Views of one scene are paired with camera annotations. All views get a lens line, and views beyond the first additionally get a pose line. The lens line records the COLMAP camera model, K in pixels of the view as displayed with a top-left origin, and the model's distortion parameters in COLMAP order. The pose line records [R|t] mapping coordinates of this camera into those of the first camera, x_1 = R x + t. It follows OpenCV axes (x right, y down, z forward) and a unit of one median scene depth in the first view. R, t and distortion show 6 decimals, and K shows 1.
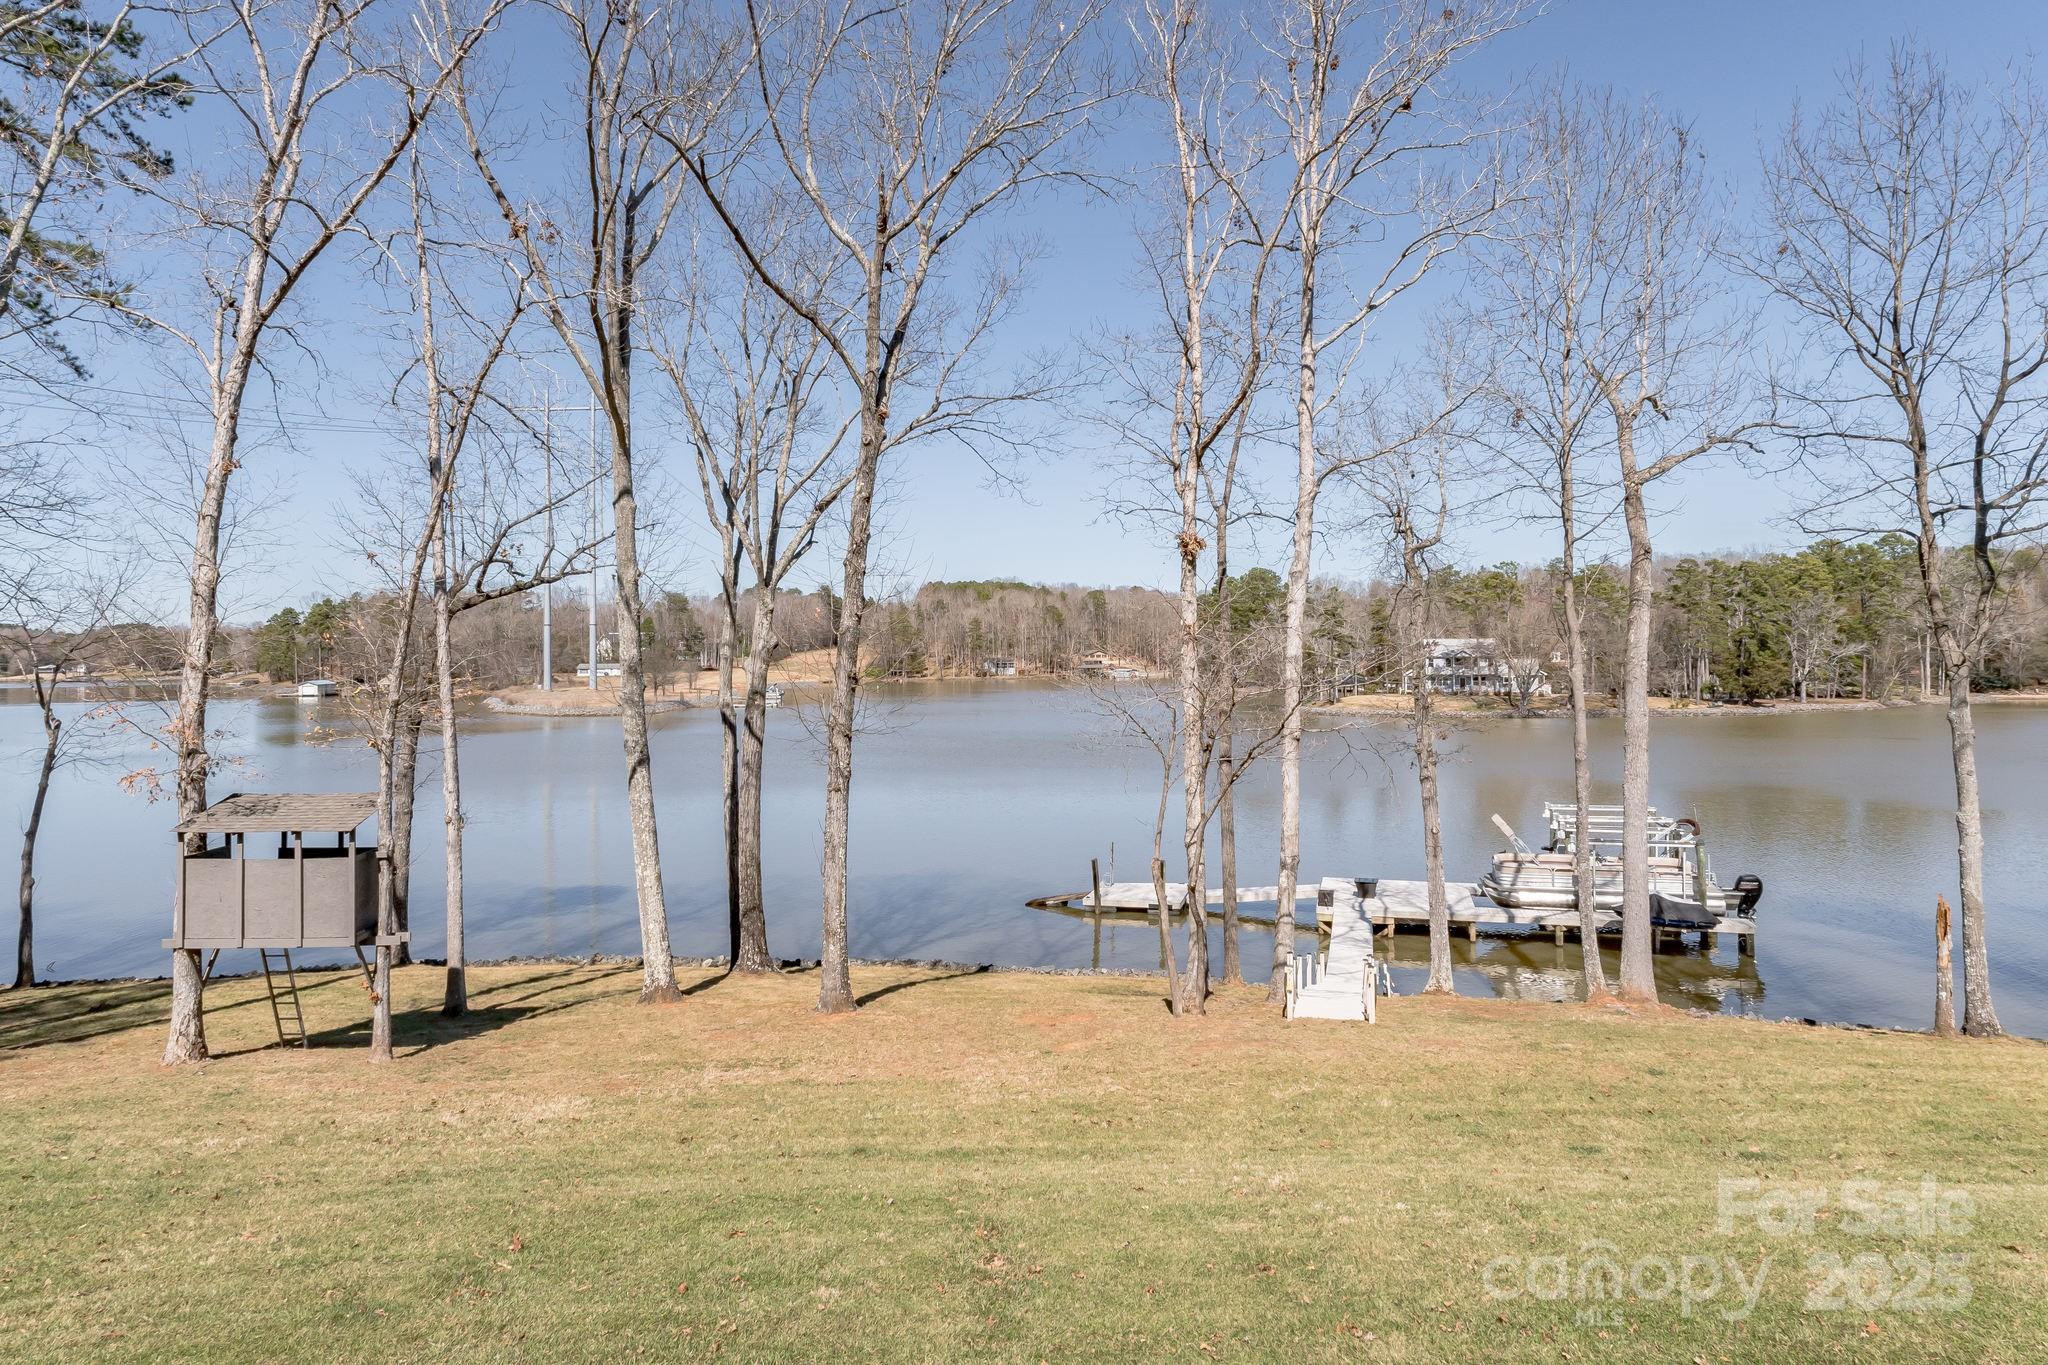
lens RADIAL K [[1291.9, 0, 1018.5], [0, 1291.9, 634.9], [0, 0, 1]] dist [0.002124, -0.001215]
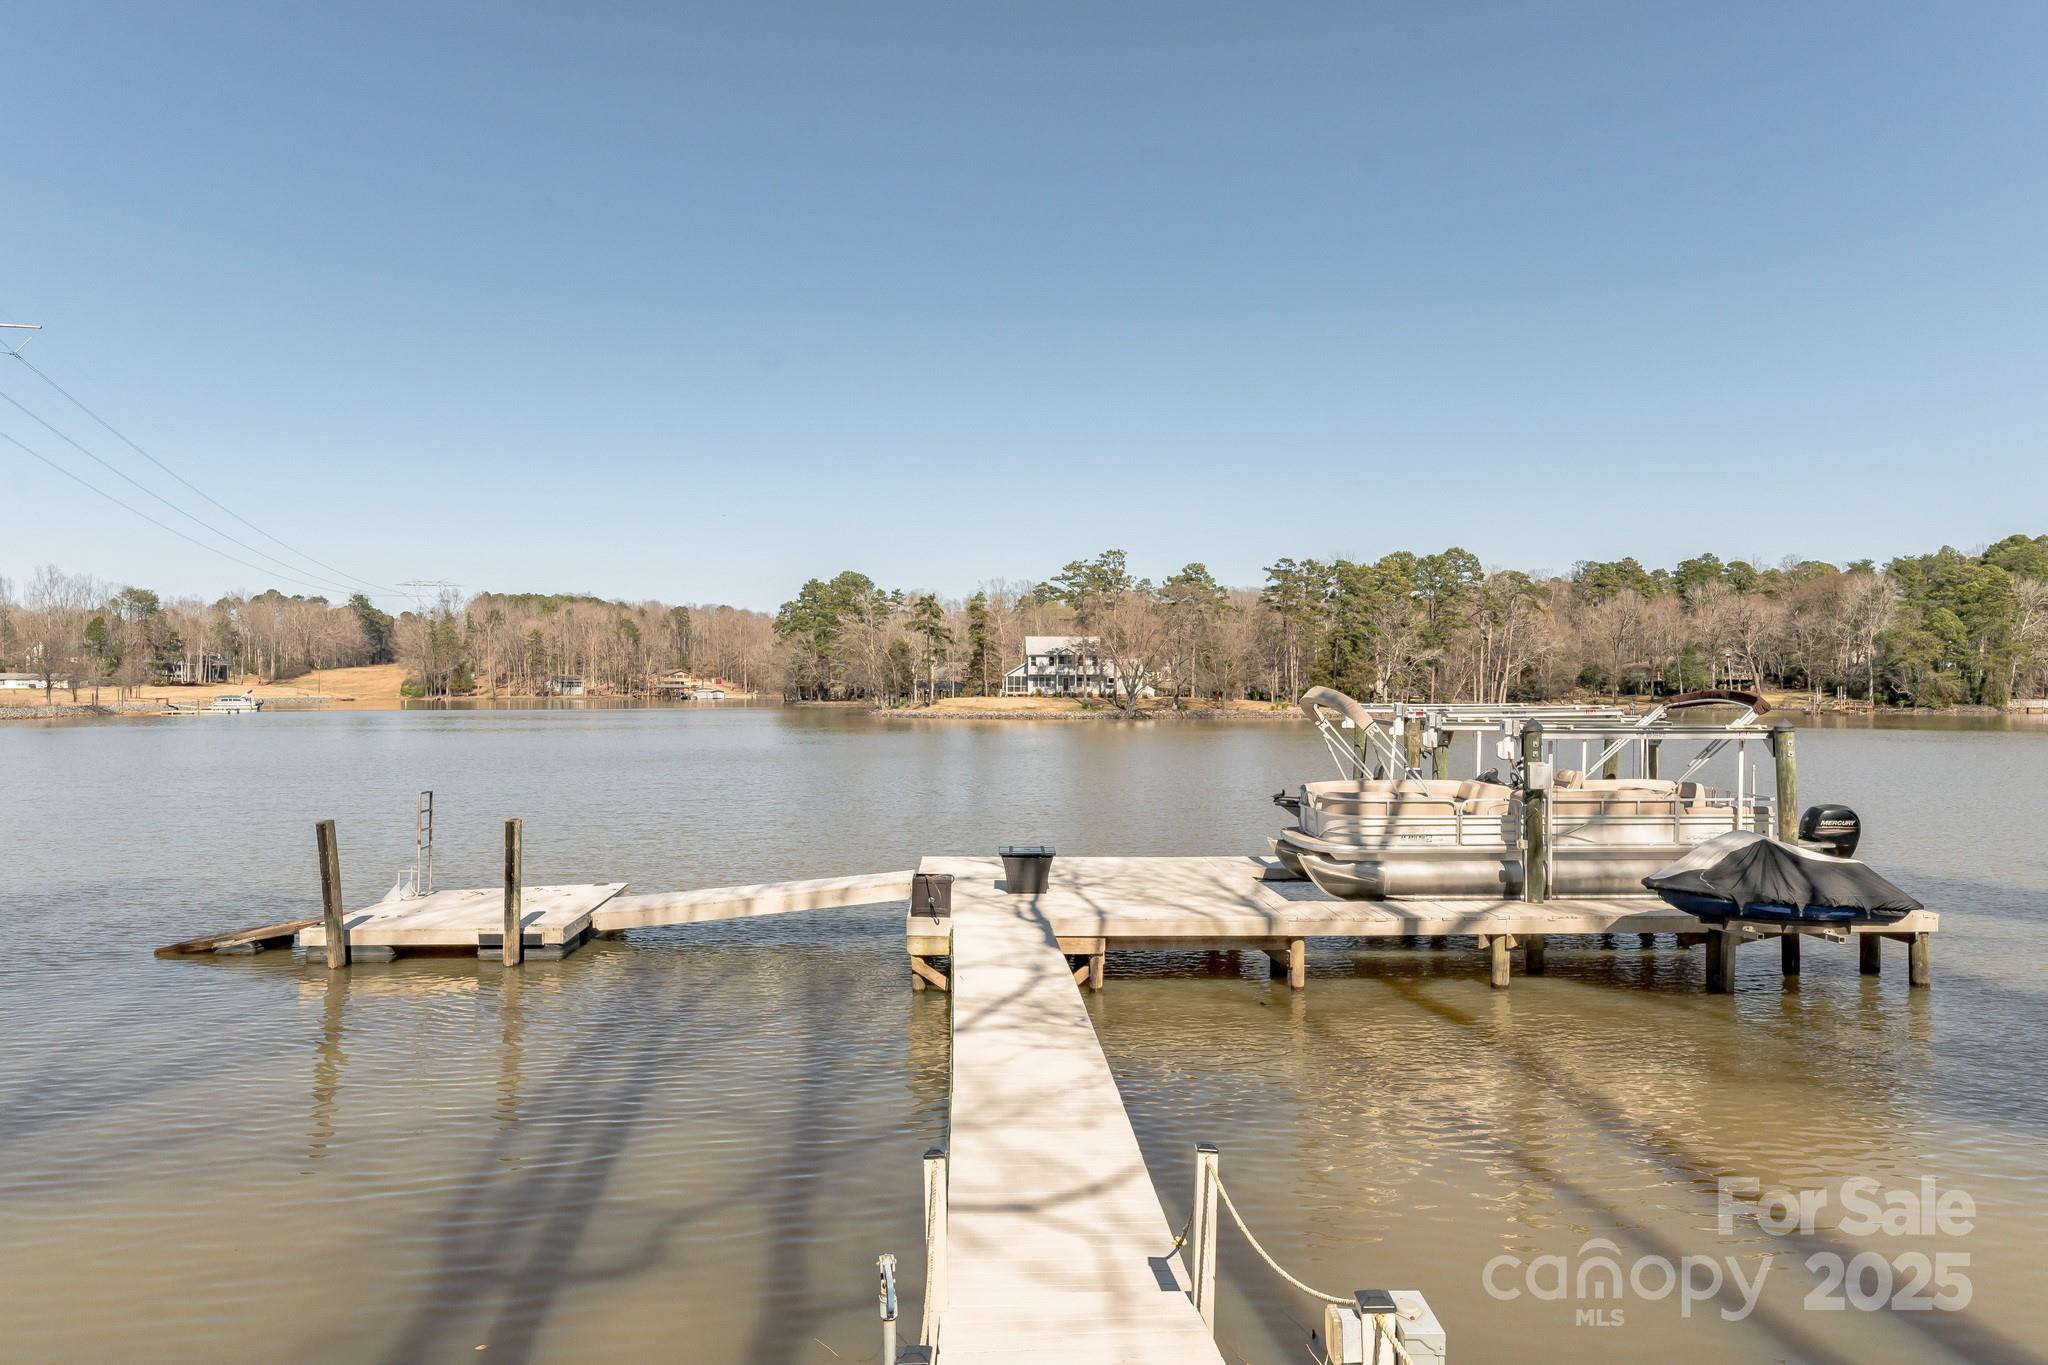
lens RADIAL K [[1275.4, 0, 1008.2], [0, 1275.4, 689.3], [0, 0, 1]] dist [-0.001623, 0.000615]
pose [[0.954409, 0.008244, 0.298388, 0.030738], [-0.011956, 0.999872, 0.010618, 0.029114], [-0.298262, -0.013702, 0.954386, 0.133314]]
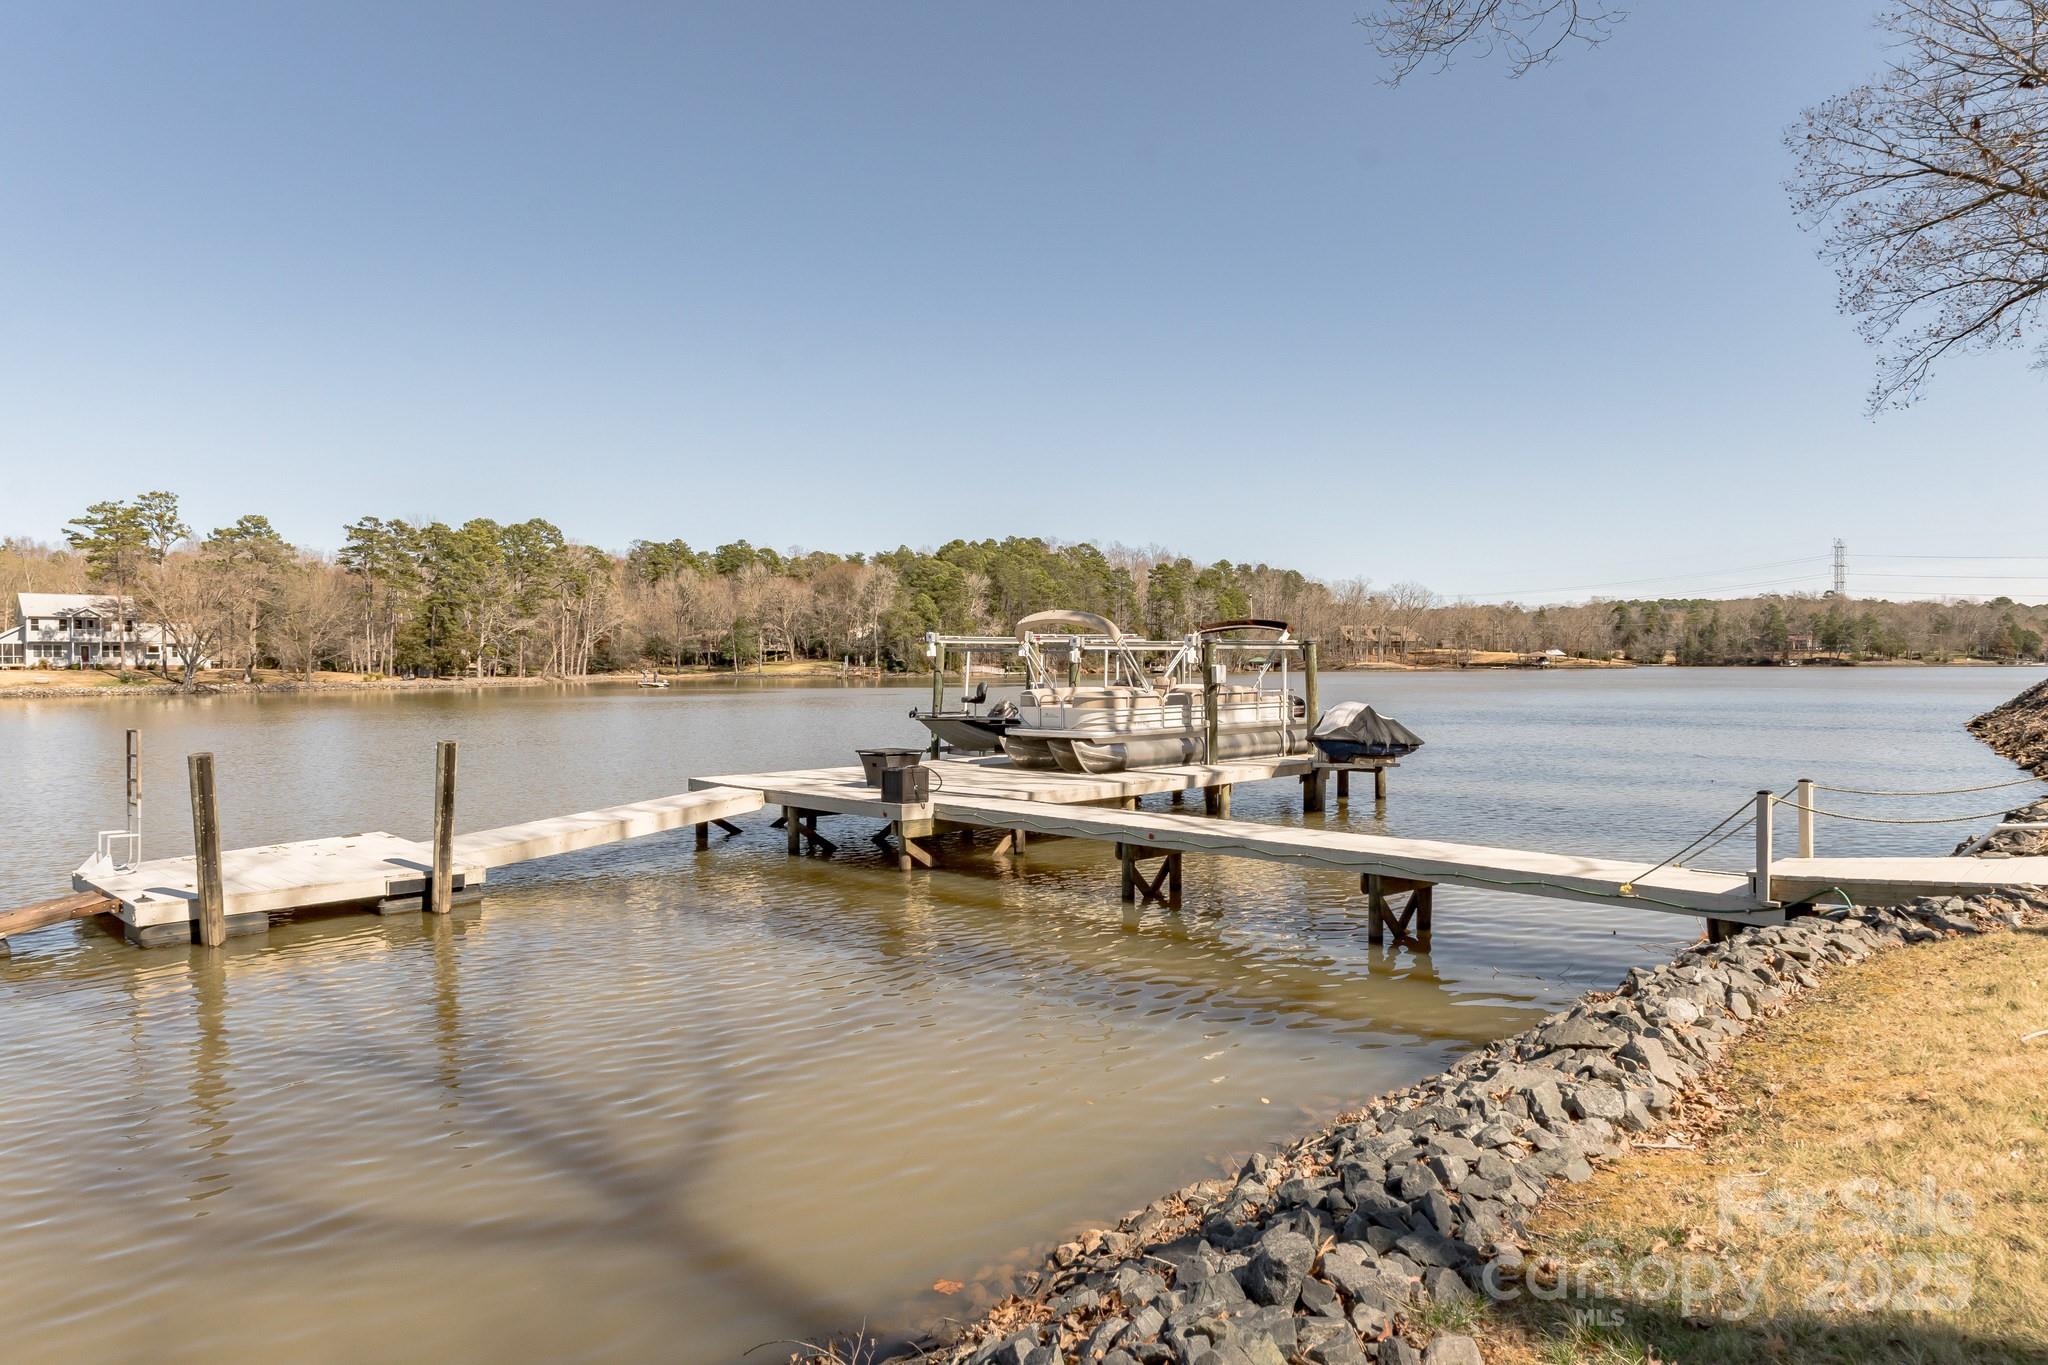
lens RADIAL K [[1275.4, 0, 1008.2], [0, 1275.4, 689.3], [0, 0, 1]] dist [-0.001623, 0.000615]
pose [[0.501847, -0.013879, 0.864845, -0.021567], [-0.008943, 0.999735, 0.021233, 0.034260], [-0.864910, -0.018390, 0.501590, 0.159848]]
